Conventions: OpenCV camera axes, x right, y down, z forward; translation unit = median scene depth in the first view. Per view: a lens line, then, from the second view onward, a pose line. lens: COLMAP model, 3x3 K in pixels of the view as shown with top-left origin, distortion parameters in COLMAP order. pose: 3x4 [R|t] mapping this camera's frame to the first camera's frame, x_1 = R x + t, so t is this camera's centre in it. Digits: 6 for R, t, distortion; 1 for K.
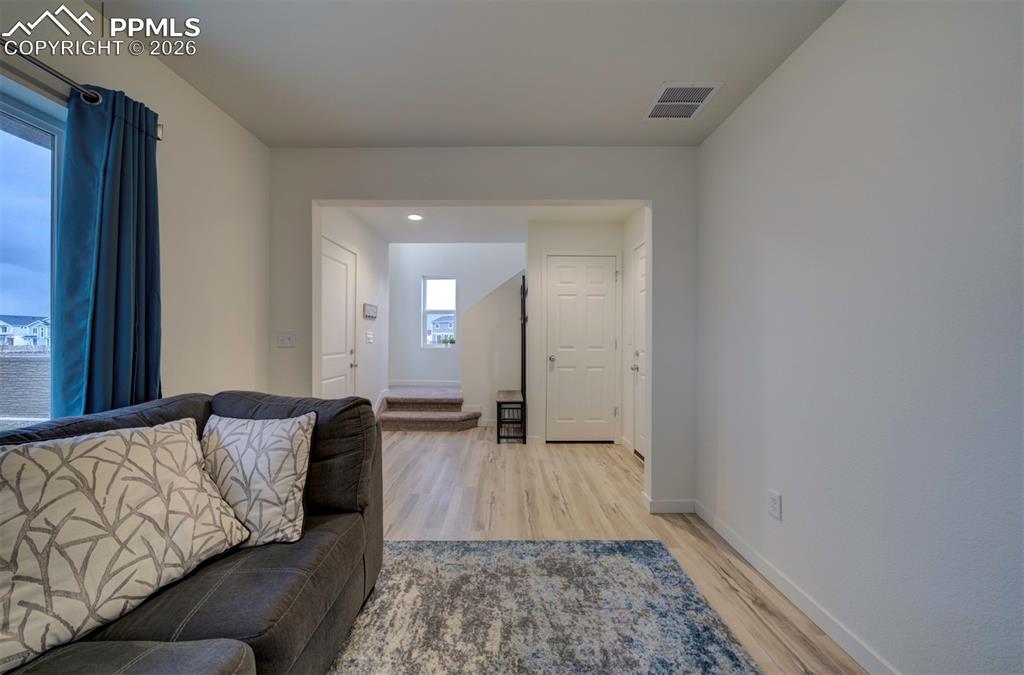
lens RADIAL K [[342.7, 0, 504.1], [0, 342.7, 339.0], [0, 0, 1]] dist [0.001243, 0.000122]
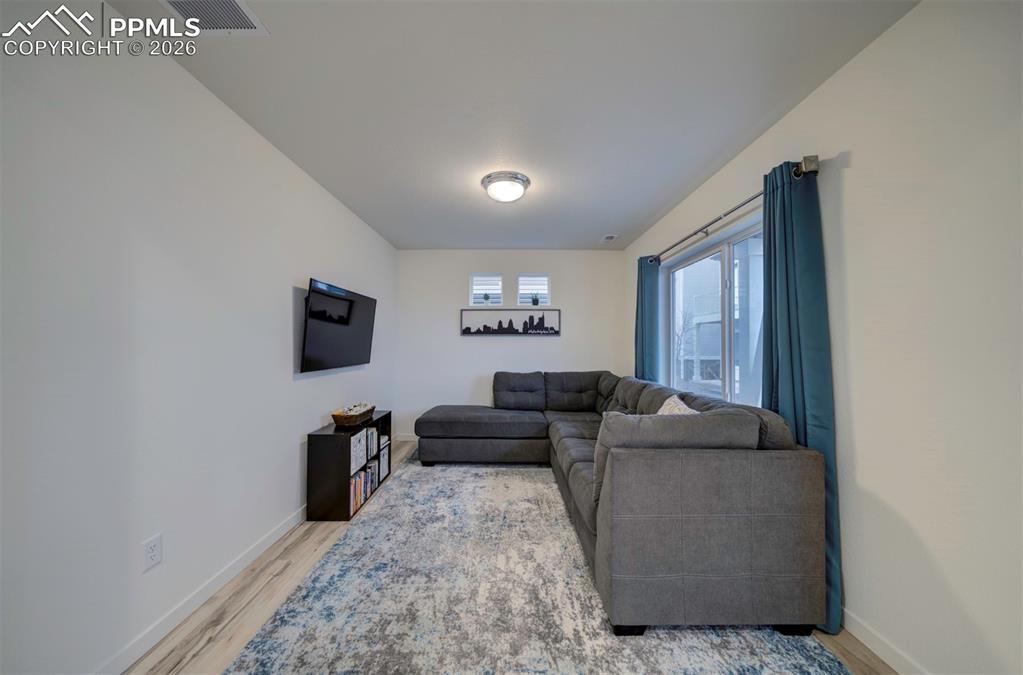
lens RADIAL K [[344.7, 0, 510.1], [0, 344.7, 337.1], [0, 0, 1]] dist [-0.001030, 0.000084]
pose [[-0.999918, -0.005567, -0.011524, -0.057204], [-0.005383, 0.999858, -0.015982, -0.028108], [0.011612, -0.015919, -0.999806, 1.236156]]
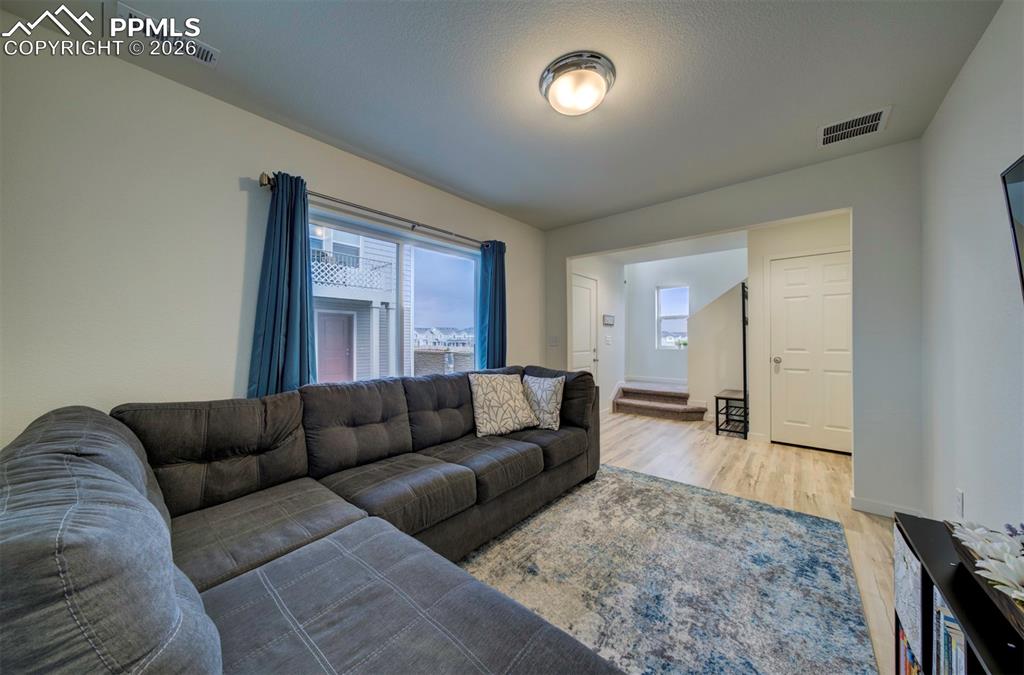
lens RADIAL K [[340.9, 0, 510.3], [0, 340.9, 339.3], [0, 0, 1]] dist [0.000032, 0.000106]
pose [[0.762509, -0.004373, -0.646963, 0.286321], [-0.001056, 0.999967, -0.008004, 0.006134], [0.646977, 0.006786, 0.762479, -0.424582]]
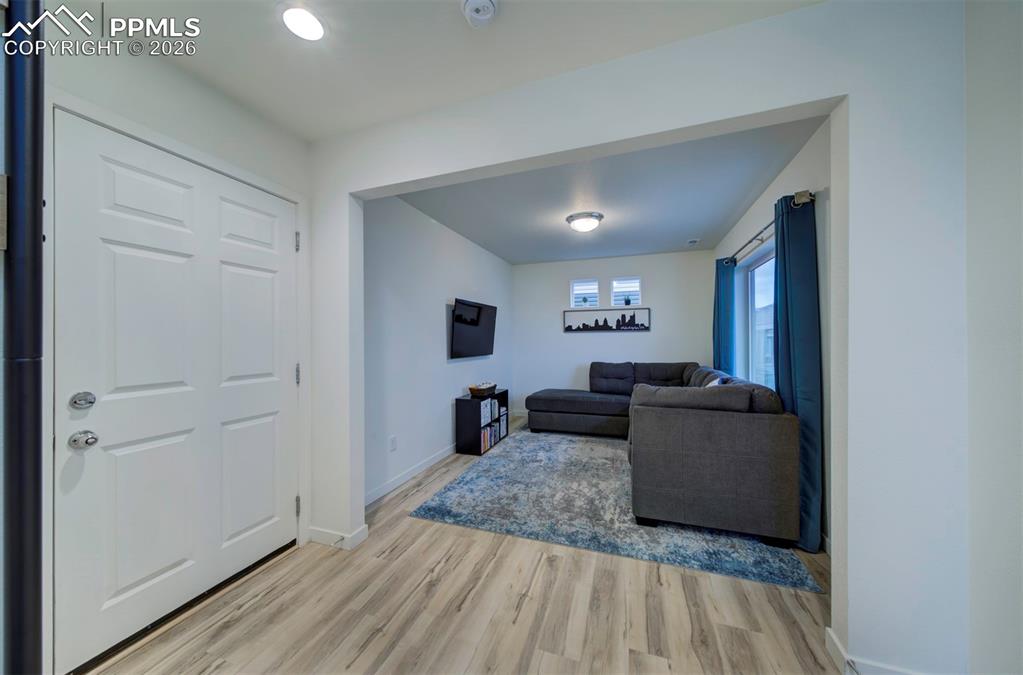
lens RADIAL K [[346.7, 0, 510.6], [0, 346.7, 338.0], [0, 0, 1]] dist [-0.023138, 0.007154]
pose [[-0.944844, 0.005568, 0.327473, -0.228912], [0.005402, 0.999984, -0.001419, -0.027651], [-0.327476, 0.000429, -0.944859, 1.616515]]
